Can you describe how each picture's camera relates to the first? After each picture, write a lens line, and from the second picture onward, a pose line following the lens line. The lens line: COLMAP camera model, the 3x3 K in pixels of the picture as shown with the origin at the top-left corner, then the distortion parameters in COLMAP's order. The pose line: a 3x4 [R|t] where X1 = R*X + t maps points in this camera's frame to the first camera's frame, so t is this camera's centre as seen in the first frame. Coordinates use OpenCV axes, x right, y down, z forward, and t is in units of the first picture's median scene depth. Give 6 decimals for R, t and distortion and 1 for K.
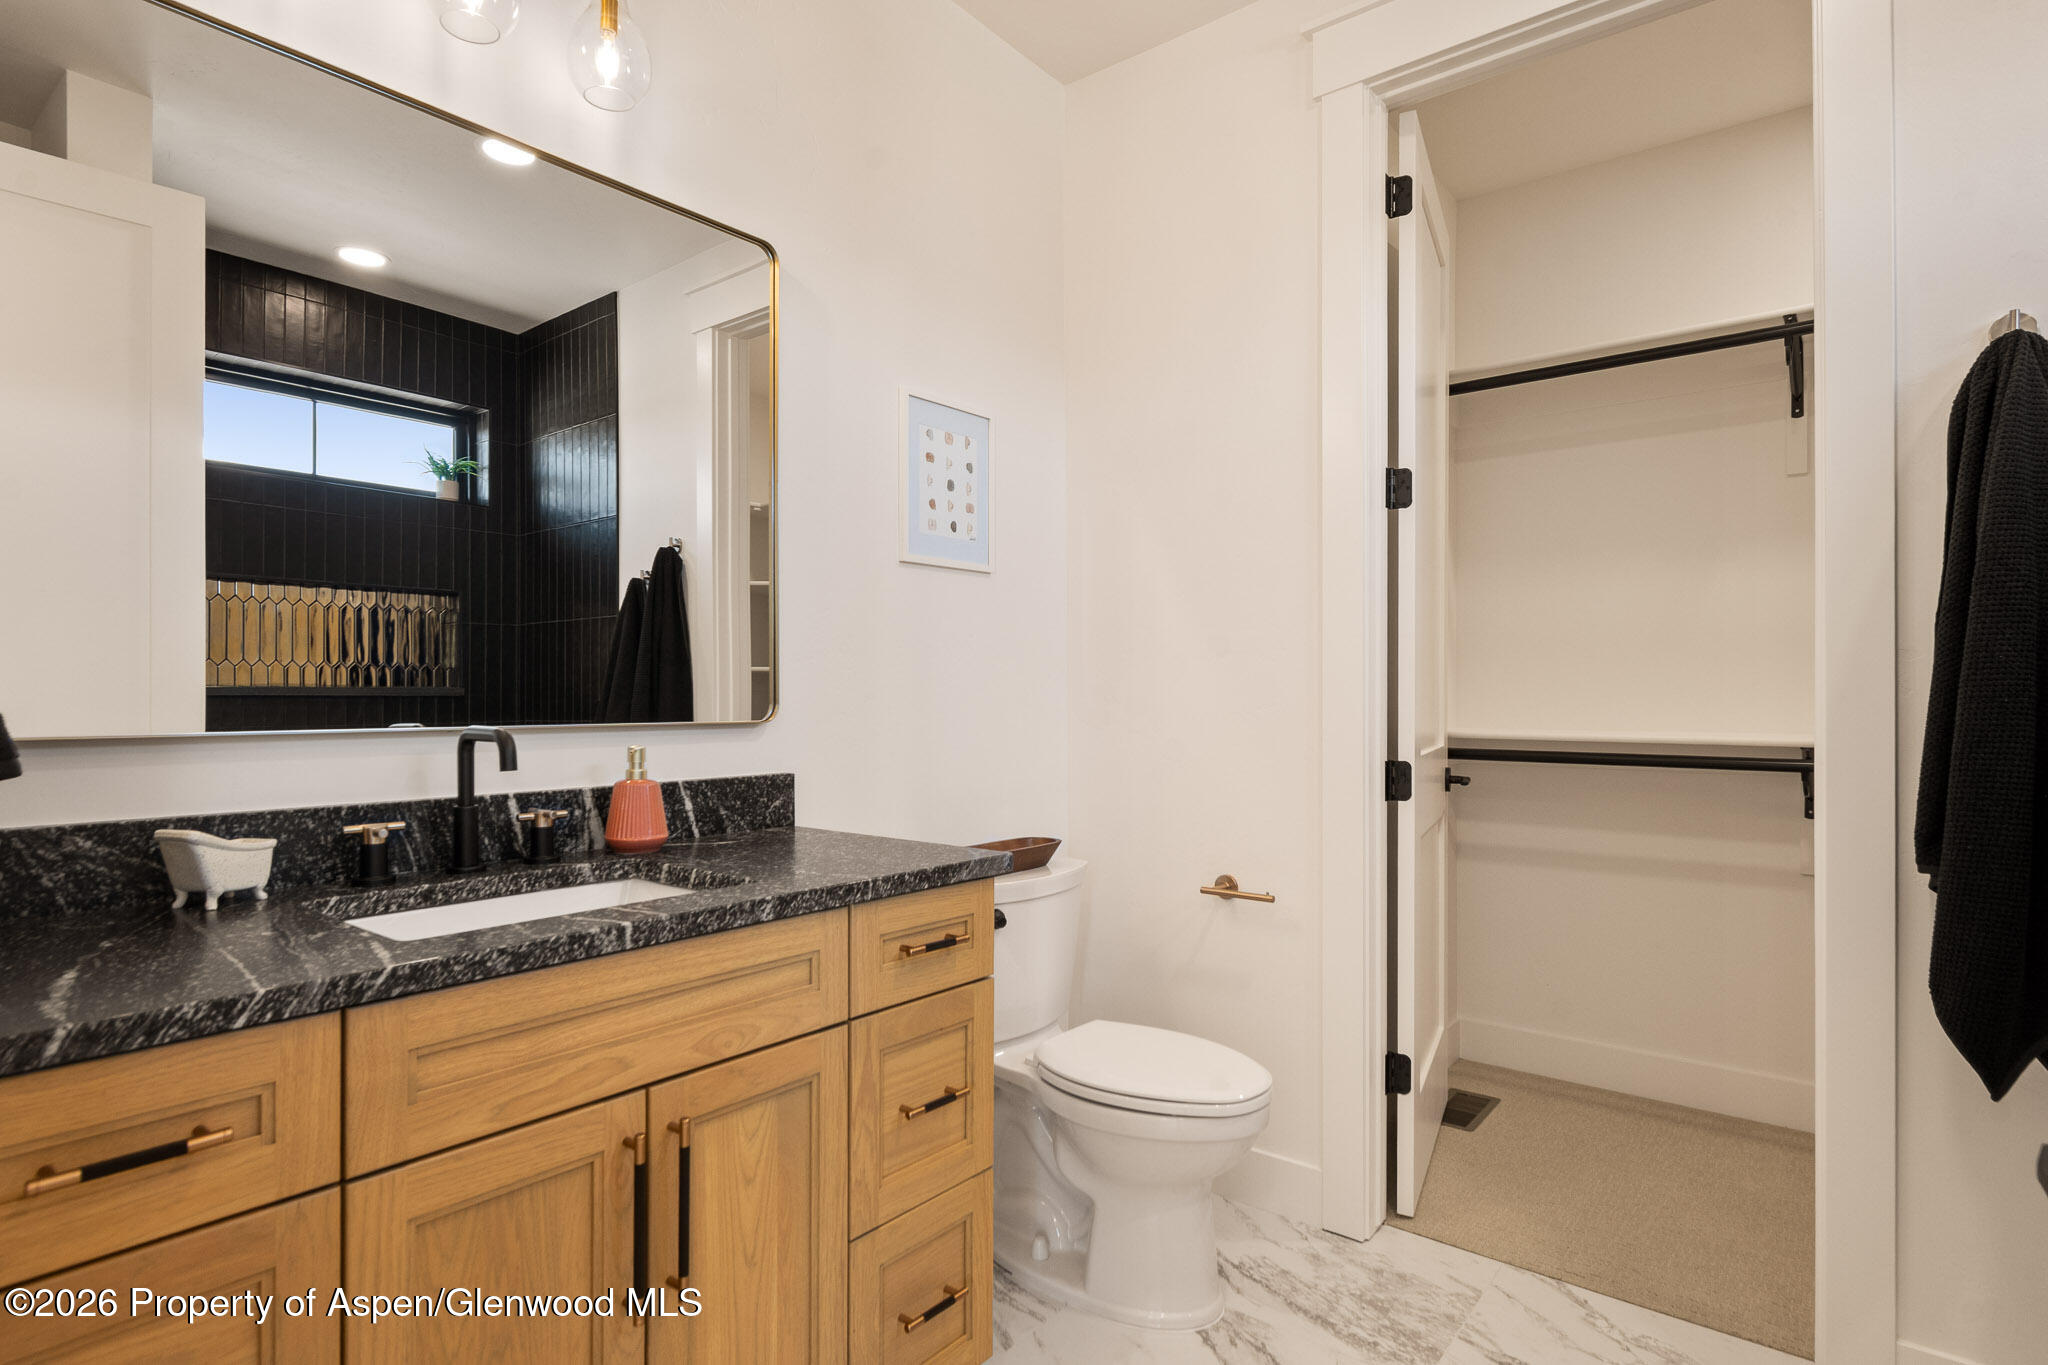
lens RADIAL K [[1066.5, 0, 1015.1], [0, 1066.5, 684.6], [0, 0, 1]] dist [0.018460, 0.000264]
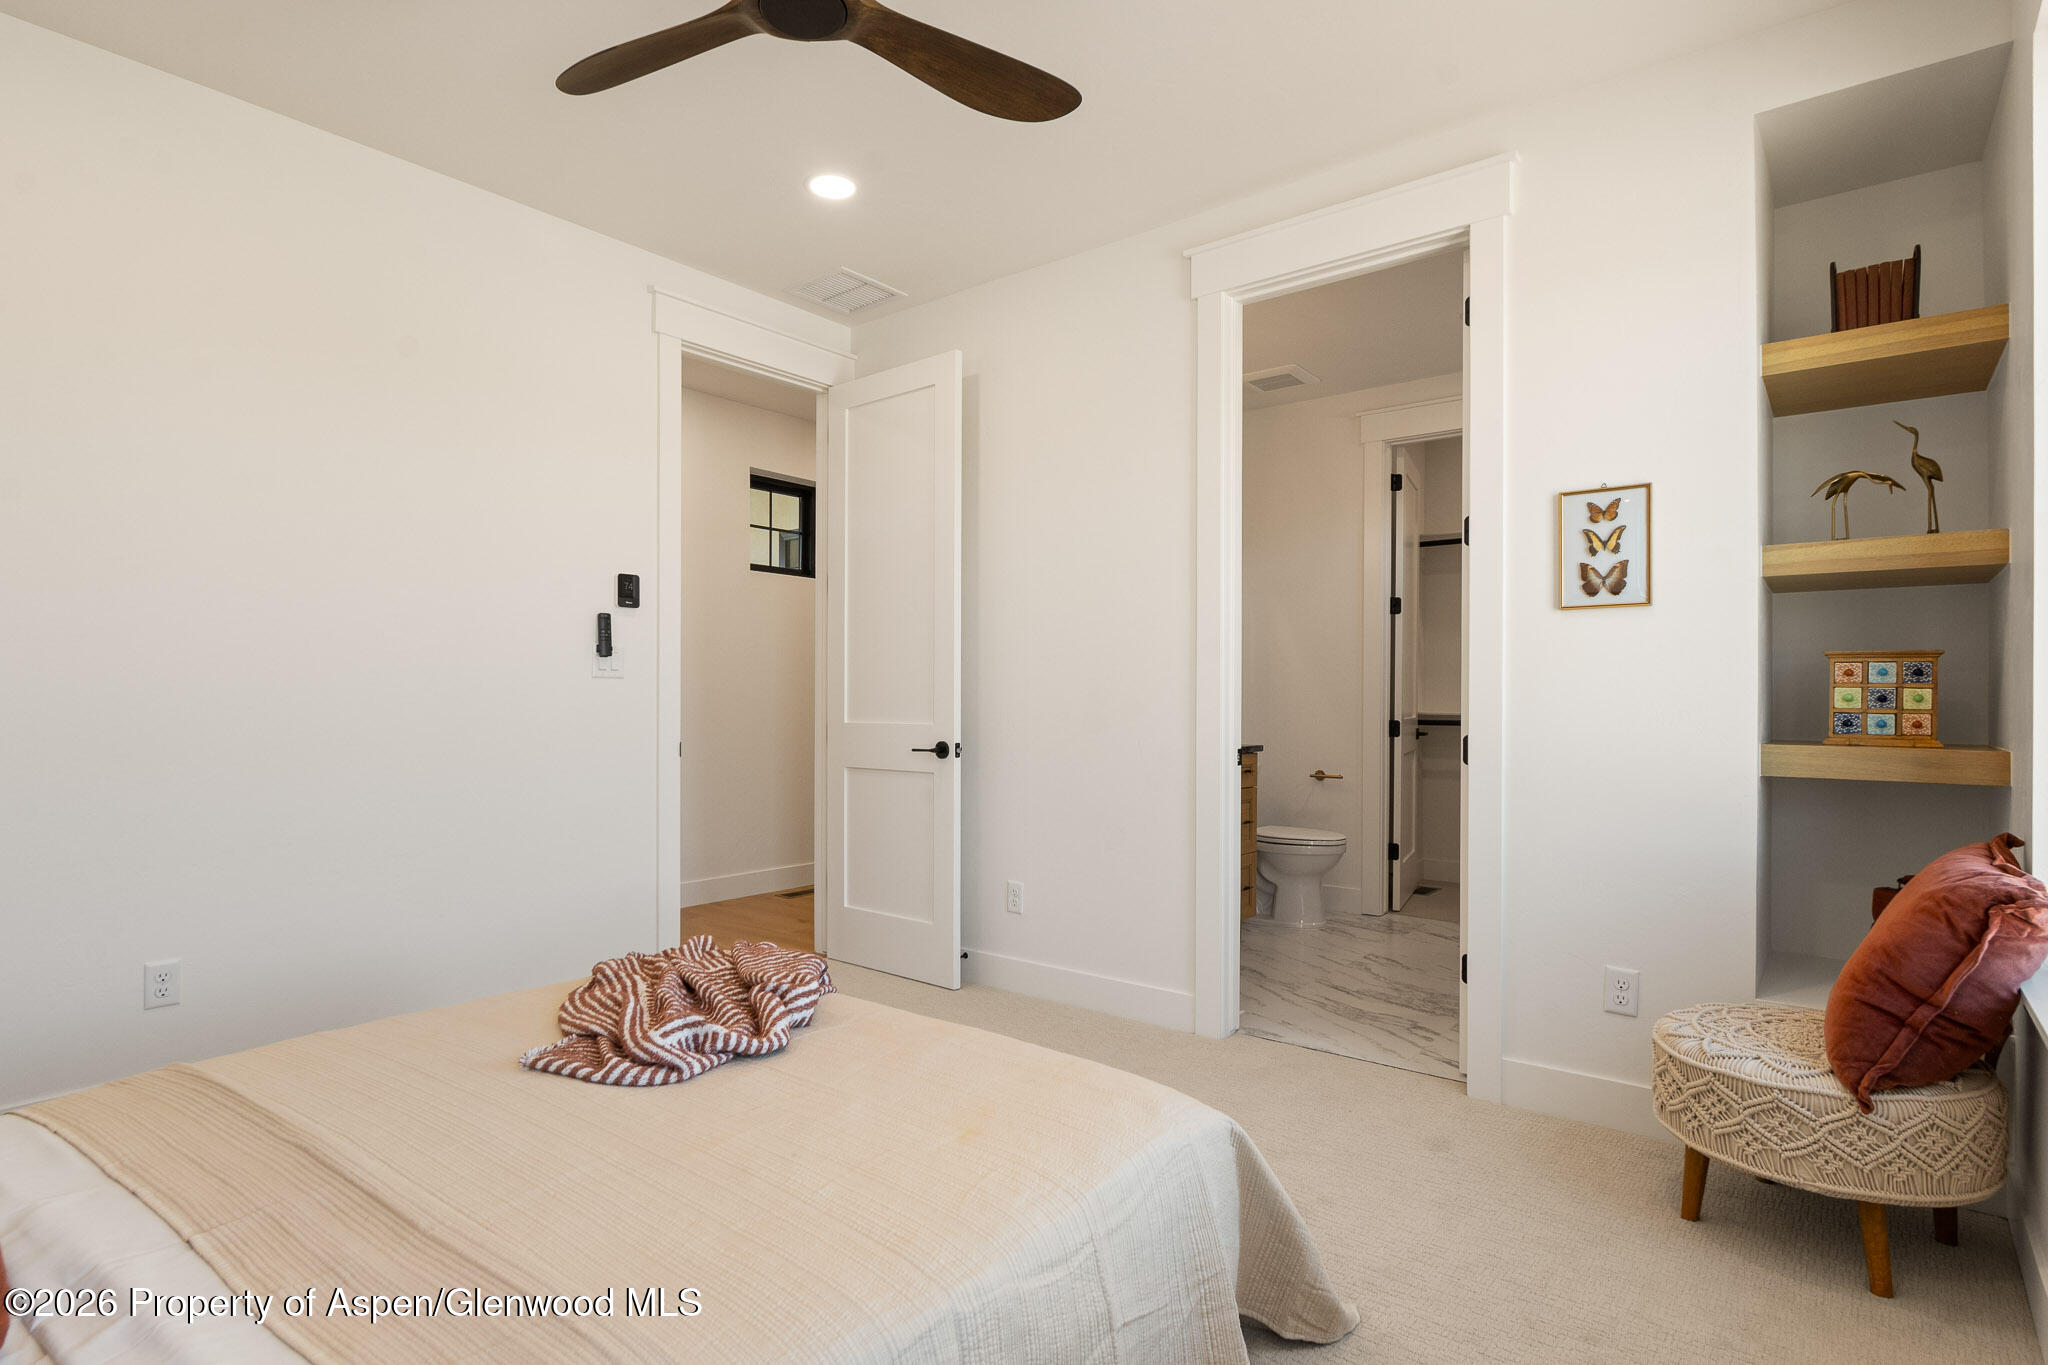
lens RADIAL K [[1066.5, 0, 1034.6], [0, 1066.5, 687.9], [0, 0, 1]] dist [0.018460, 0.000264]
pose [[0.999669, 0.010143, 0.023648, -0.479401], [-0.009961, 0.999920, -0.007806, 0.027116], [-0.023726, 0.007568, 0.999690, -1.303710]]
